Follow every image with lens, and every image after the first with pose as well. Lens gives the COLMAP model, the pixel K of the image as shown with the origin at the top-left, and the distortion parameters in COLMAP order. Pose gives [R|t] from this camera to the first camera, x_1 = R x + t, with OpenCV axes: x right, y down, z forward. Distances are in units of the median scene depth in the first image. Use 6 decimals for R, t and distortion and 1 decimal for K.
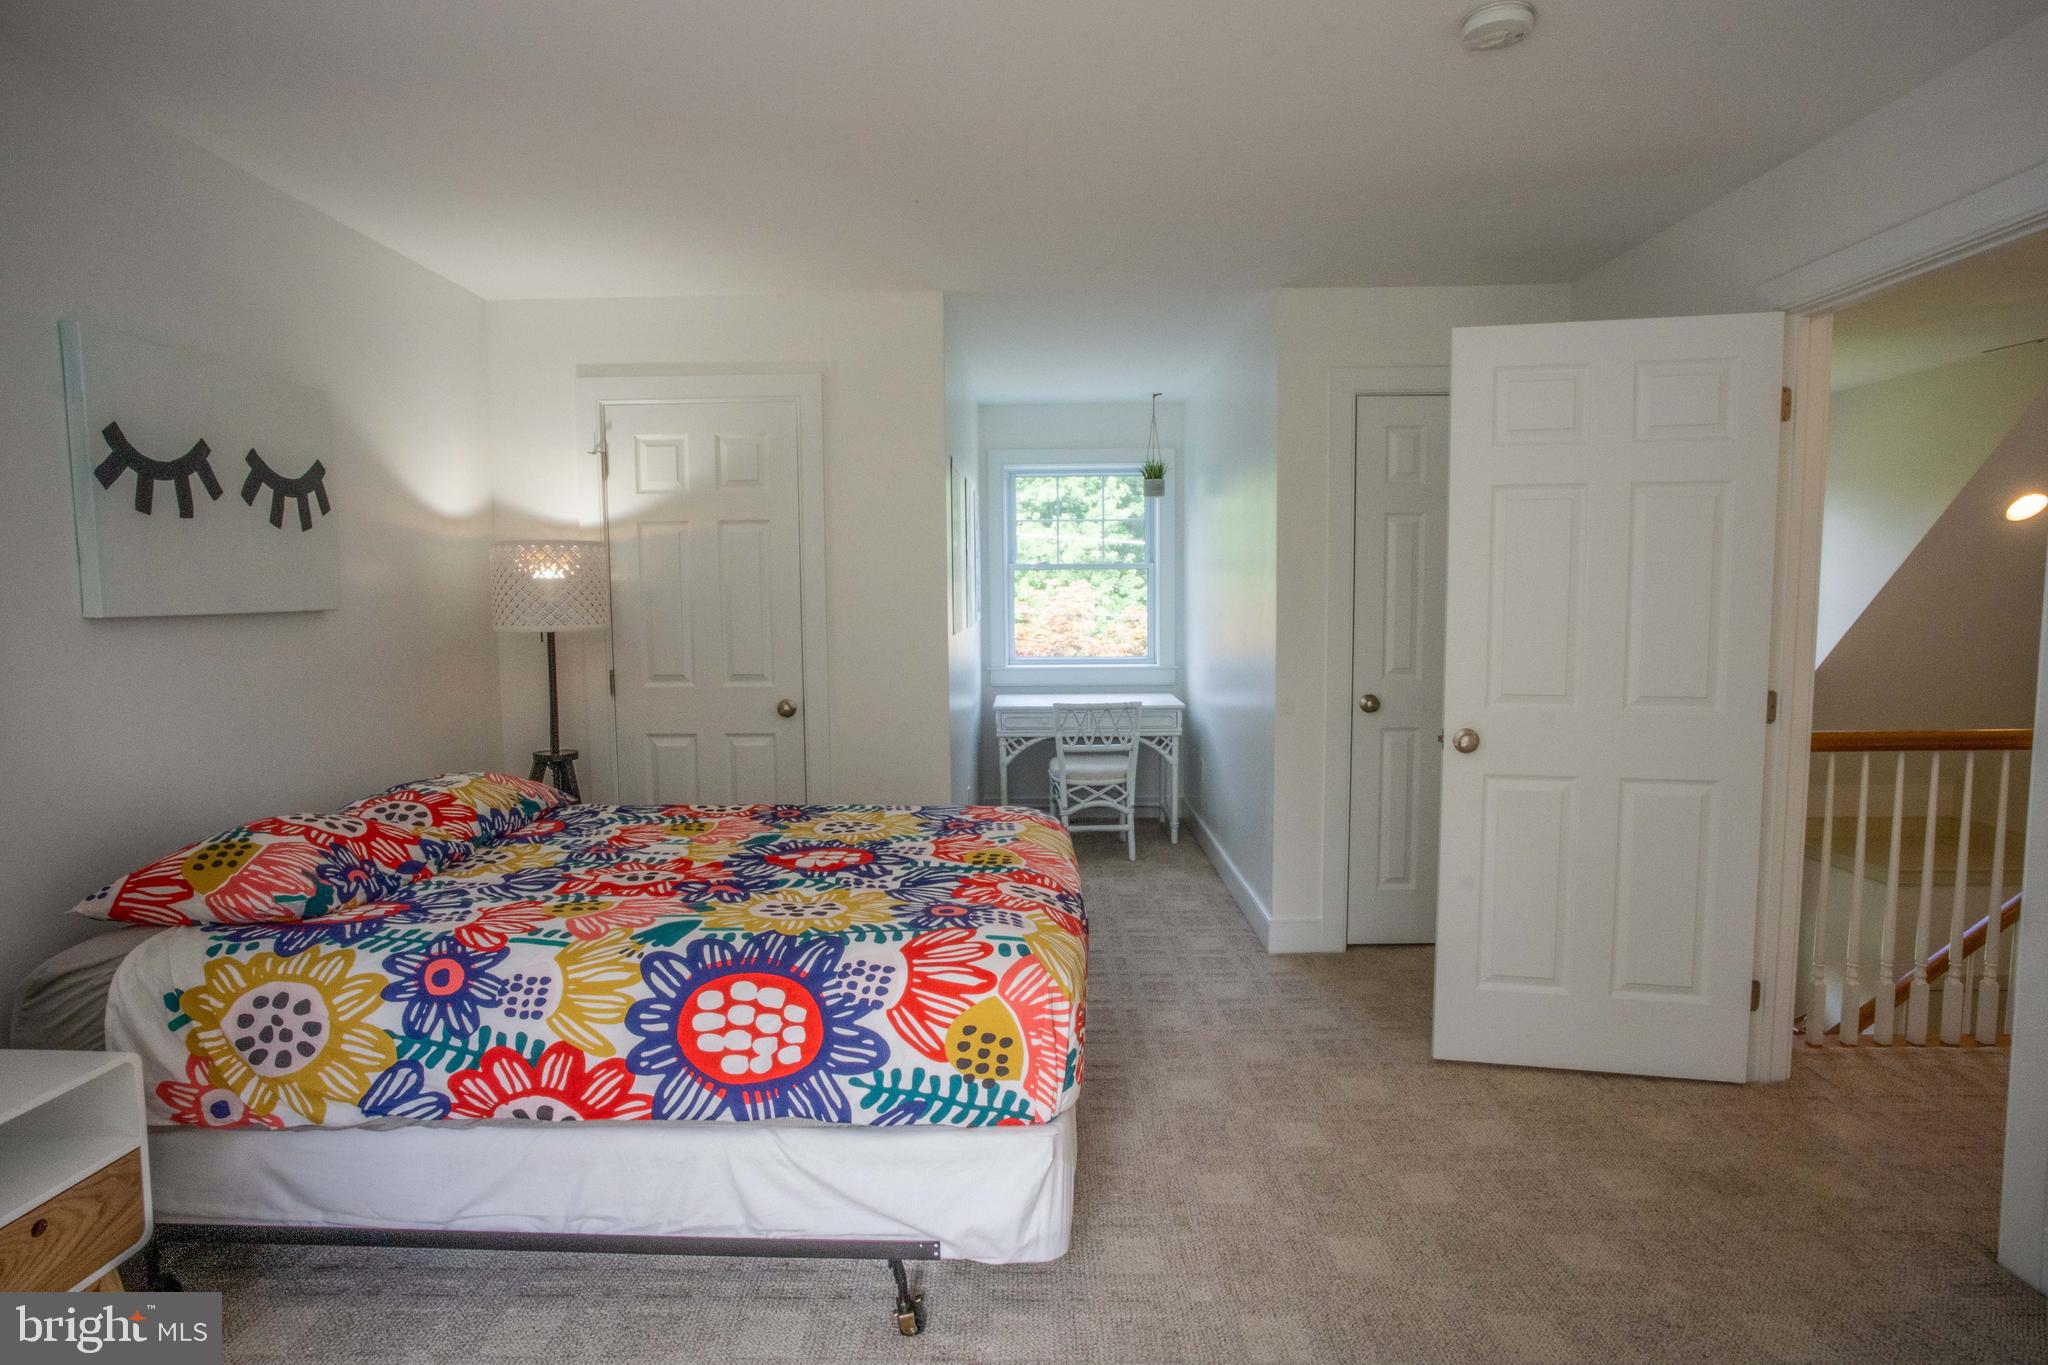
lens RADIAL K [[1084.4, 0, 1029.1], [0, 1084.4, 690.3], [0, 0, 1]] dist [-0.059491, 0.038843]
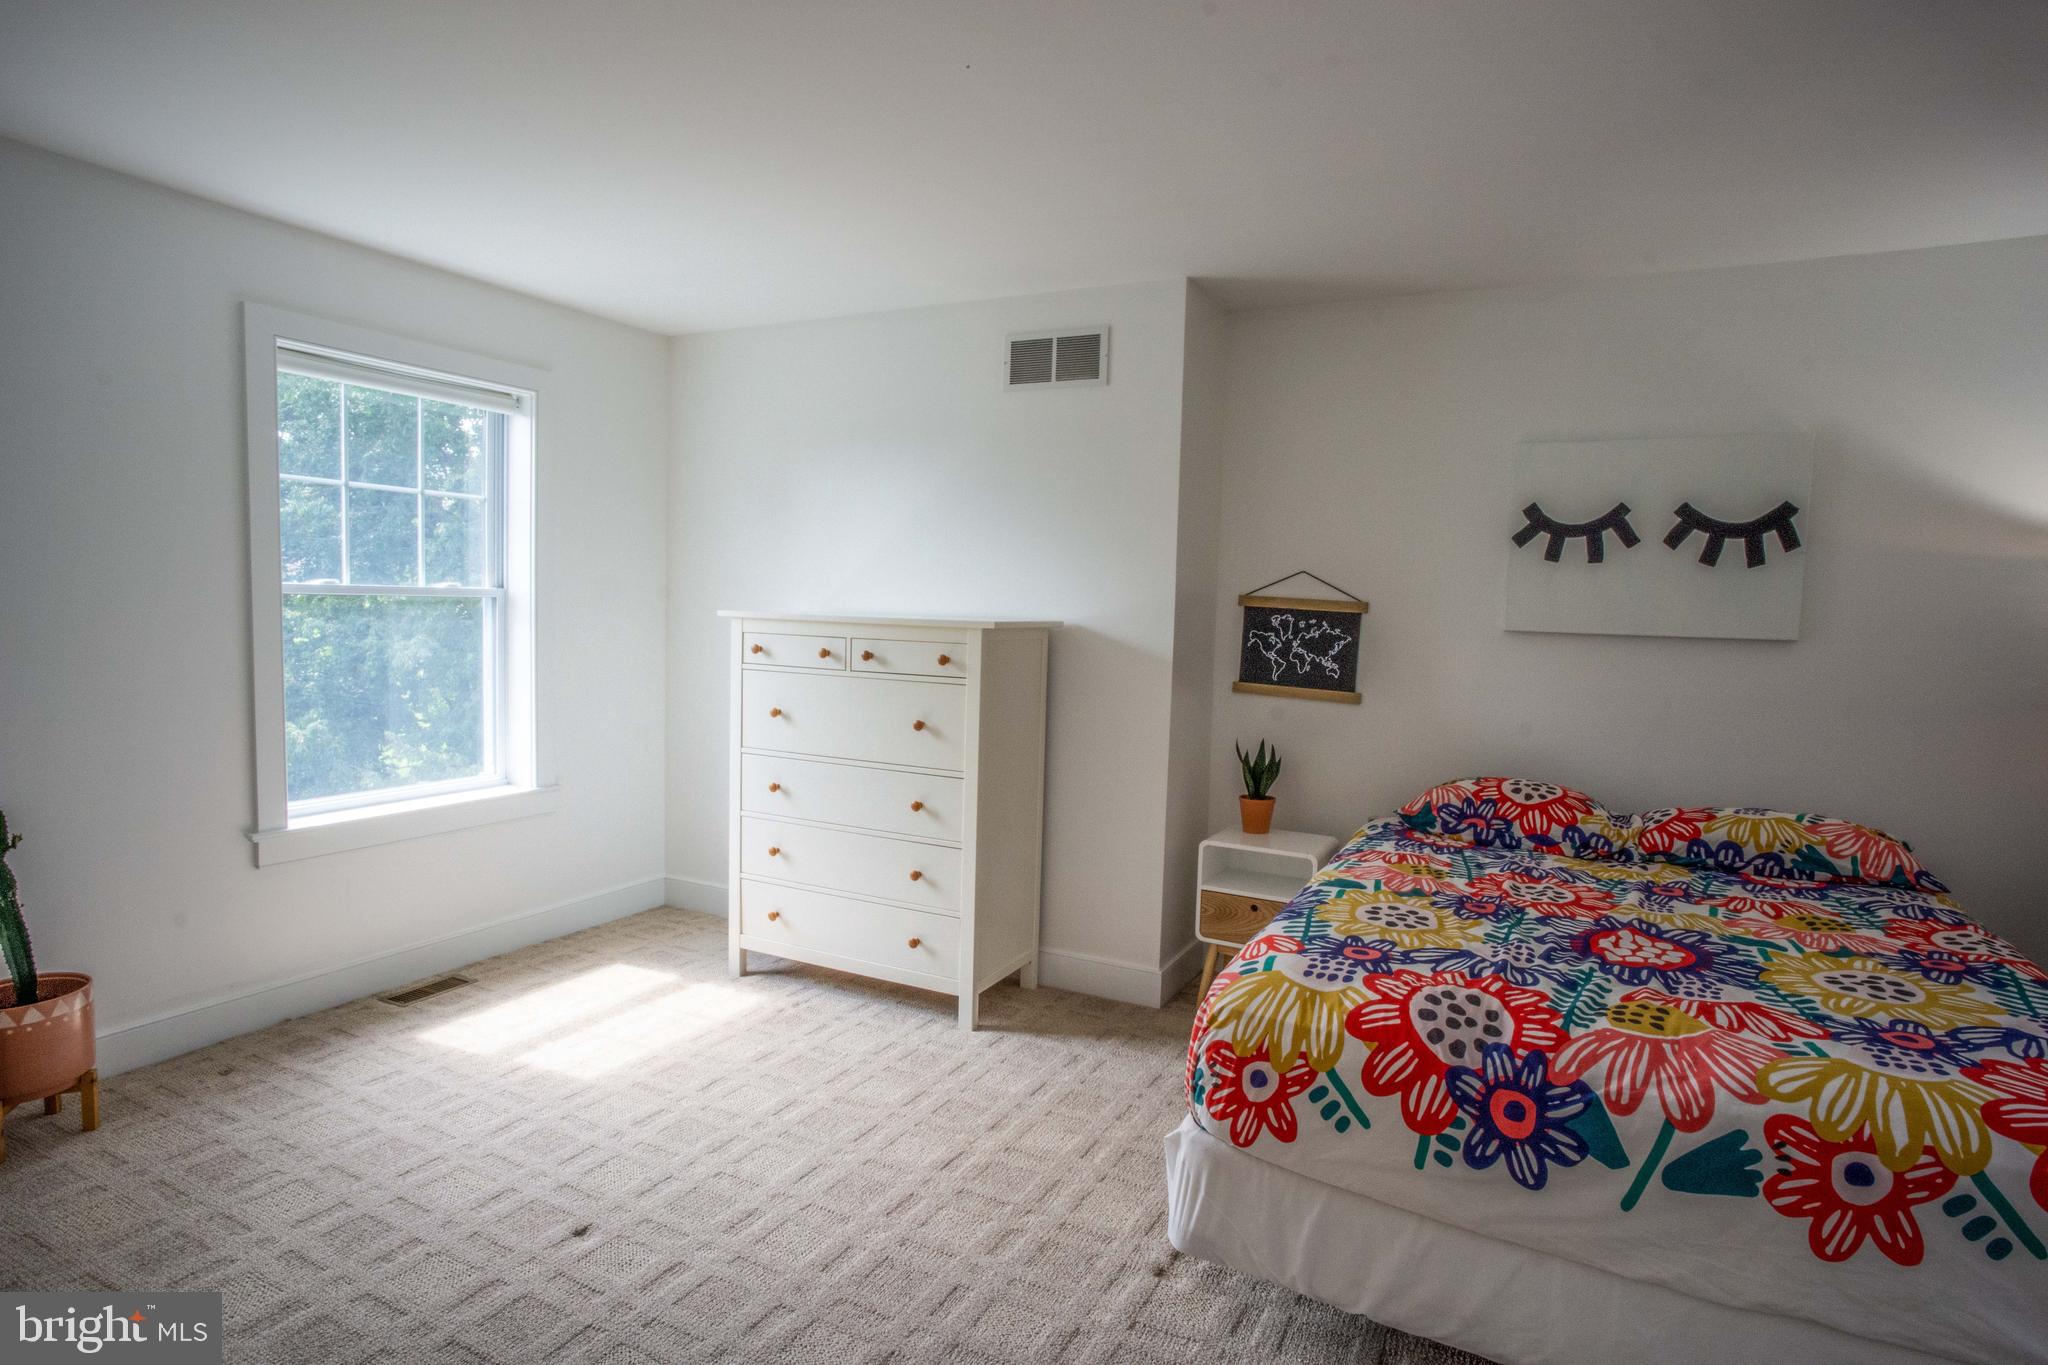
lens RADIAL K [[1084.4, 0, 1029.1], [0, 1084.4, 690.3], [0, 0, 1]] dist [-0.059491, 0.038843]
pose [[-0.426331, 0.073951, -0.901539, 0.779721], [-0.108534, 0.985271, 0.132143, -0.104729], [0.898033, 0.154184, -0.412025, 0.948817]]
